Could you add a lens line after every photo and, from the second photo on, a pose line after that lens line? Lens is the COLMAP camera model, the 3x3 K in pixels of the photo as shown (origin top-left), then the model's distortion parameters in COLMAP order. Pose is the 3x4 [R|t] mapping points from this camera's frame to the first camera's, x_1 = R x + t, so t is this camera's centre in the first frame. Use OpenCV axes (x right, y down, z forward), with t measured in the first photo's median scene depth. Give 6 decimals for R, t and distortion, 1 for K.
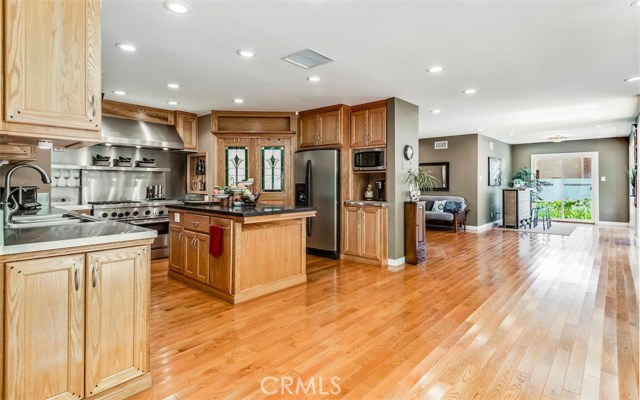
lens RADIAL K [[321.0, 0, 323.9], [0, 321.0, 183.7], [0, 0, 1]] dist [0.018151, -0.010677]
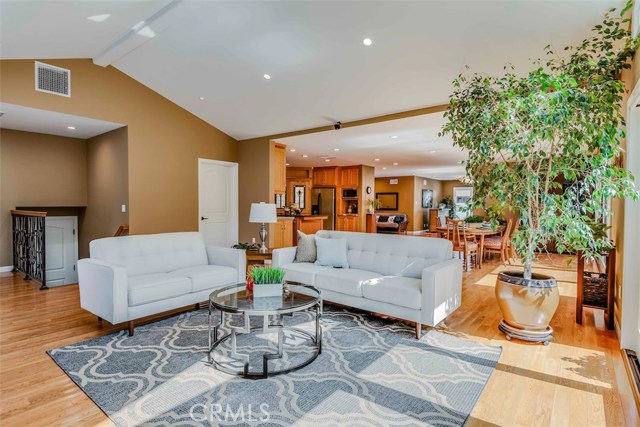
lens RADIAL K [[334.2, 0, 322.6], [0, 334.2, 218.5], [0, 0, 1]] dist [0.002622, 0.000072]
pose [[0.997729, 0.003510, 0.067267, -0.178874], [-0.005892, 0.999361, 0.035251, 0.011333], [-0.067101, -0.035567, 0.997112, -1.138483]]
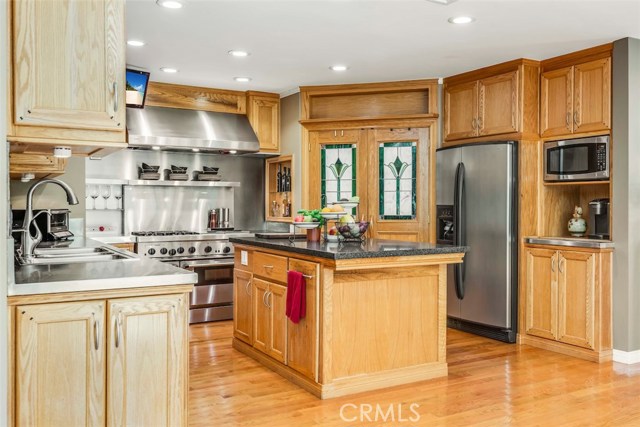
lens RADIAL K [[564.9, 0, 324.1], [0, 564.9, 213.8], [0, 0, 1]] dist [0.024837, -0.022609]
pose [[0.947759, 0.003944, -0.318962, 0.047270], [0.000465, 0.999905, 0.013747, 0.001008], [0.318986, -0.013177, 0.947668, -0.018830]]
